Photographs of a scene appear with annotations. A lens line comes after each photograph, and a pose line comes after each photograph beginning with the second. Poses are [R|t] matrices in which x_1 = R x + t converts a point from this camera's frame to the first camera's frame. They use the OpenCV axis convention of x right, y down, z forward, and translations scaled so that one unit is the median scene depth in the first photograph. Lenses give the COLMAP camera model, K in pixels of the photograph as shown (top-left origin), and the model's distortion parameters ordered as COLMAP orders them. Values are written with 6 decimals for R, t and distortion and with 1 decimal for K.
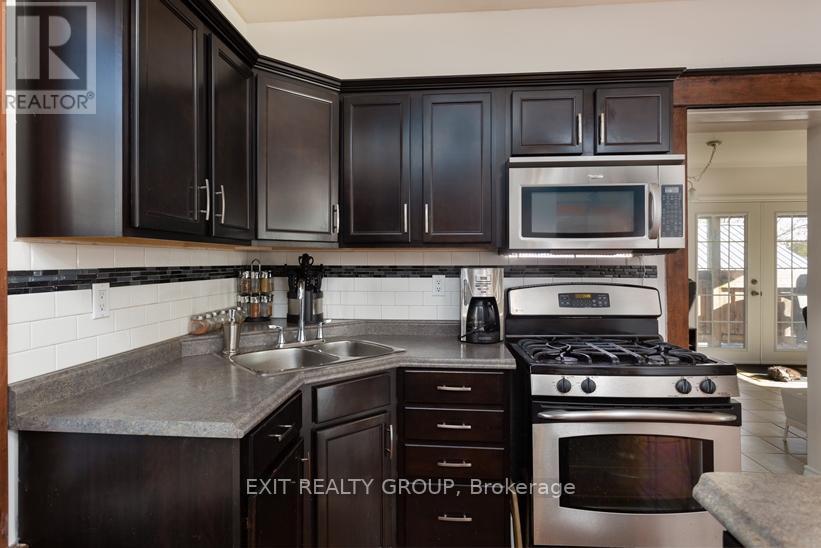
lens RADIAL K [[447.0, 0, 410.3], [0, 447.0, 268.3], [0, 0, 1]] dist [0.003580, 0.000934]
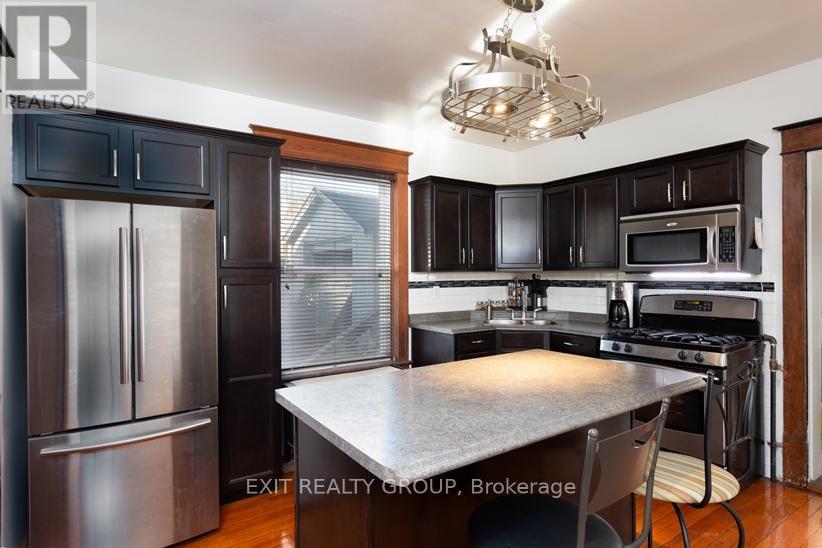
lens RADIAL K [[447.5, 0, 410.9], [0, 447.5, 276.1], [0, 0, 1]] dist [0.003580, 0.000934]
pose [[0.629165, 0.000971, -0.777271, 0.984721], [-0.006396, 0.999972, -0.003929, -0.013068], [0.777246, 0.007443, 0.629153, -0.645464]]
